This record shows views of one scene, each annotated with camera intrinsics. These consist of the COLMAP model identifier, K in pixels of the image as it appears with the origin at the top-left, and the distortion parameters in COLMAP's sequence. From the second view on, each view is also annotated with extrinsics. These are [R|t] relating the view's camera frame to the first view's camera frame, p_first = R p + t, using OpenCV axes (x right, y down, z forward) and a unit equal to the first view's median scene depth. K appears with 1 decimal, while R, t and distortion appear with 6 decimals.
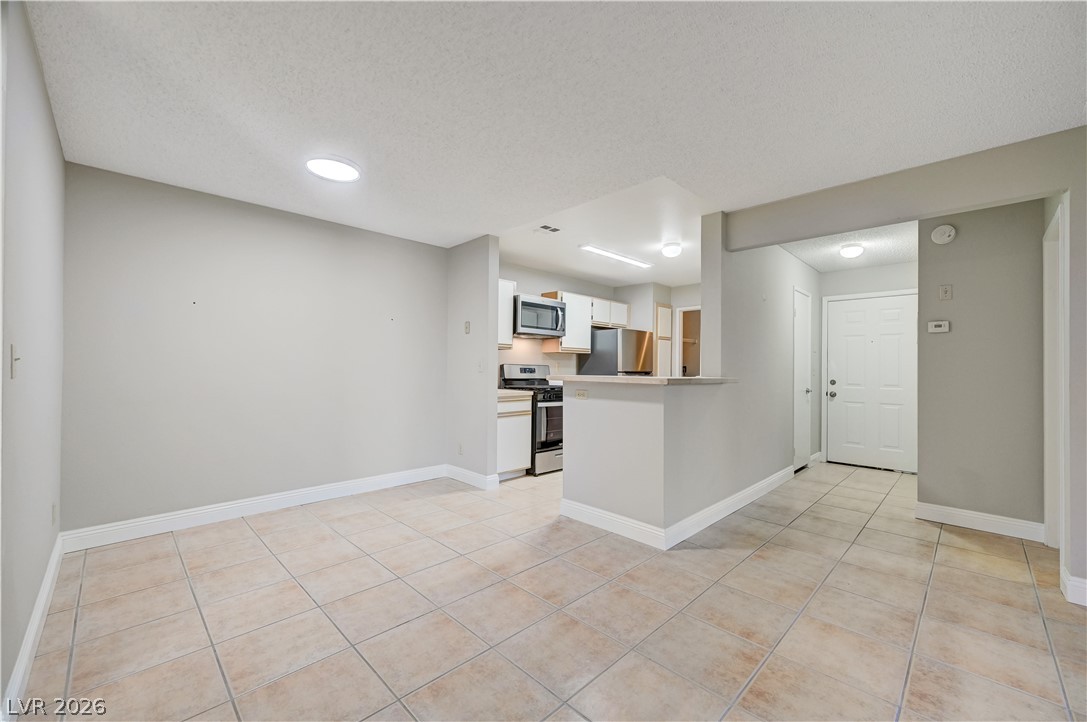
lens RADIAL K [[431.2, 0, 544.0], [0, 431.2, 366.5], [0, 0, 1]] dist [-0.000235, 0.000254]
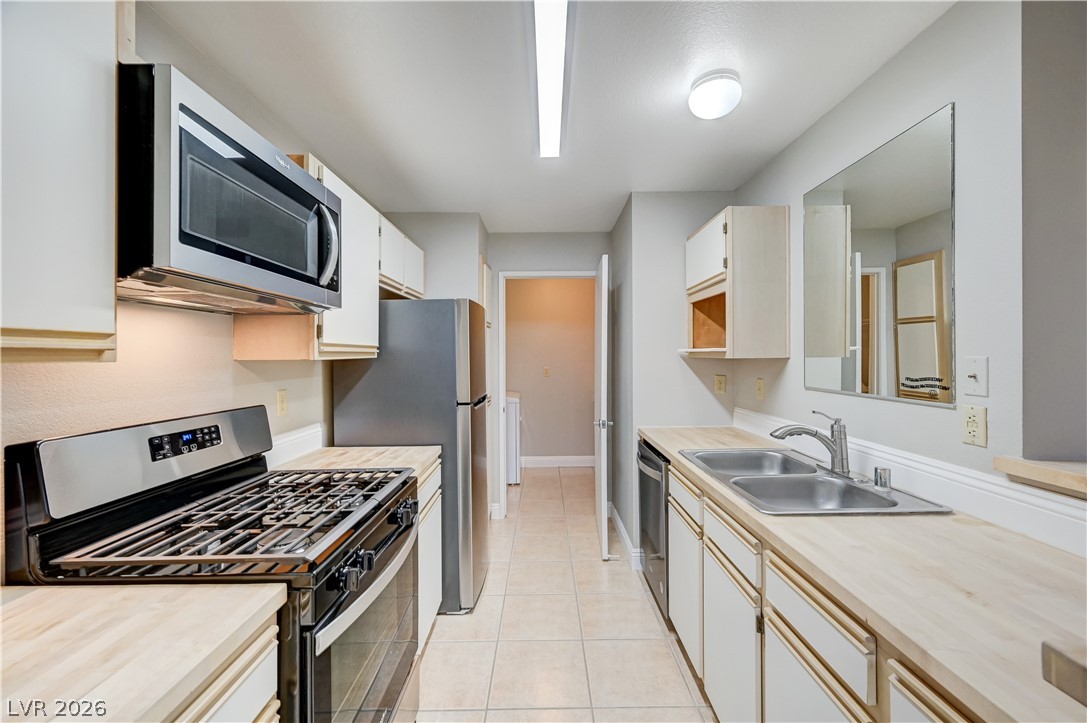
lens RADIAL K [[438.5, 0, 545.1], [0, 438.5, 357.4], [0, 0, 1]] dist [-0.001159, -0.000068]
pose [[0.699675, -0.016619, 0.714268, -0.083299], [0.008947, 0.999855, 0.014499, -0.045176], [-0.714405, -0.003754, 0.699722, 0.794142]]
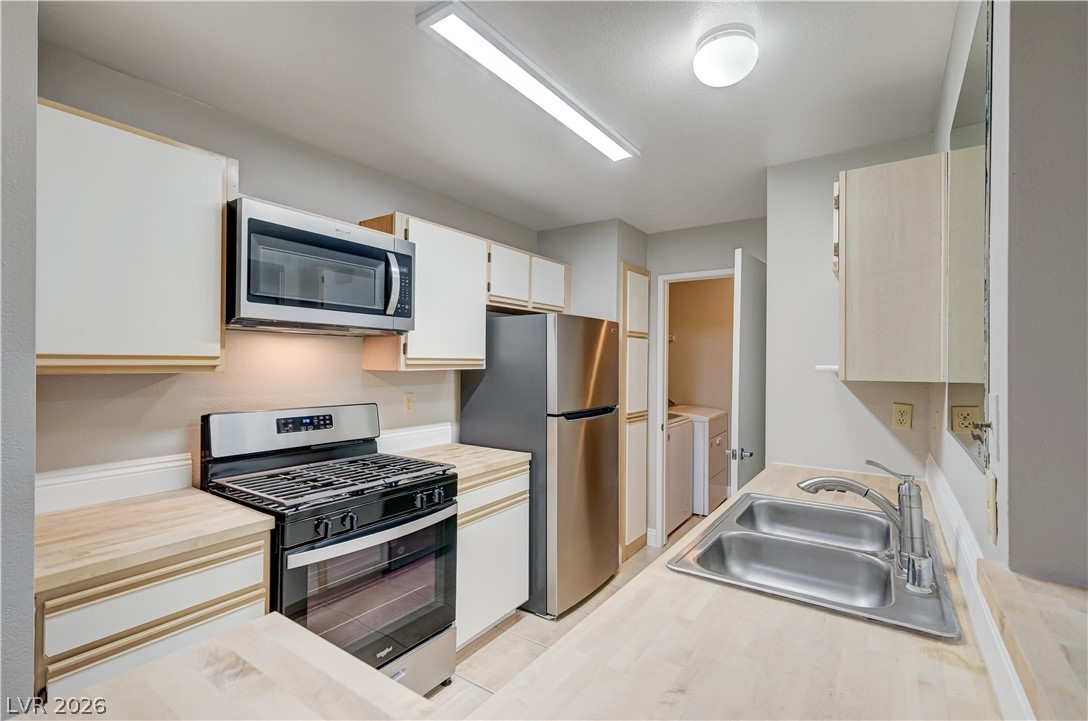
lens RADIAL K [[492.2, 0, 547.1], [0, 492.2, 362.2], [0, 0, 1]] dist [0.004504, 0.000246]
pose [[0.983872, -0.002214, 0.178863, 0.102652], [0.000948, 0.999974, 0.007166, -0.052435], [-0.178874, -0.006881, 0.983848, 0.638888]]
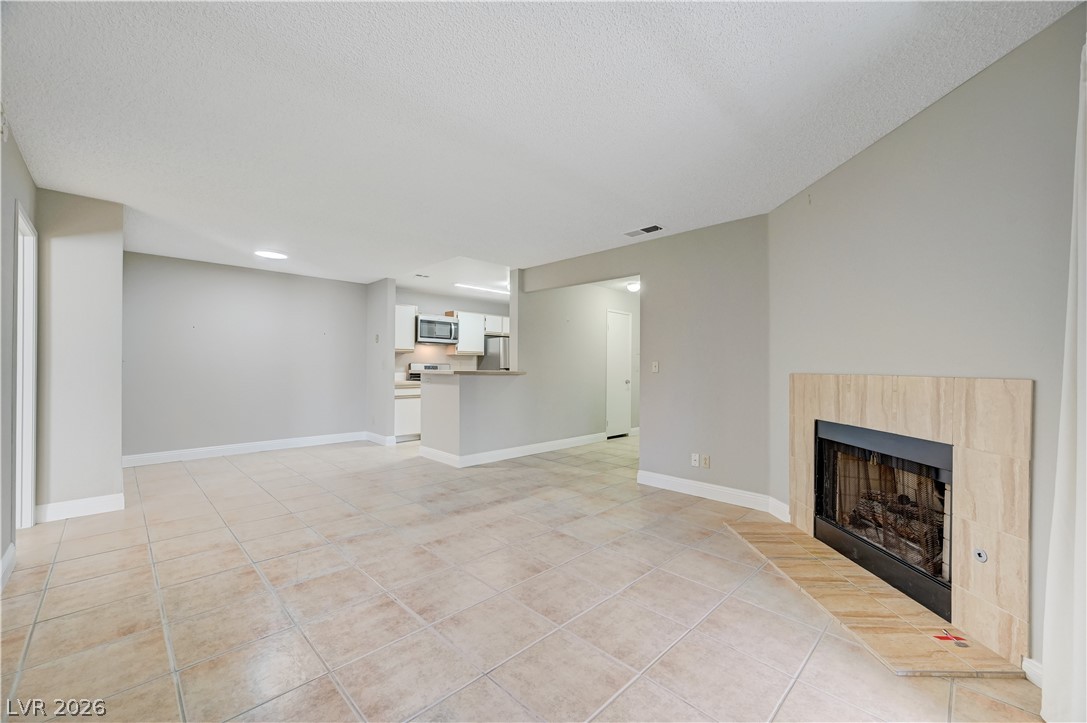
lens RADIAL K [[431.2, 0, 544.0], [0, 431.2, 367.0], [0, 0, 1]] dist [-0.000235, 0.000254]
pose [[0.999997, -0.002277, 0.000706, 0.380221], [0.002276, 0.999995, 0.002215, 0.005273], [-0.000711, -0.002213, 0.999997, -0.467214]]
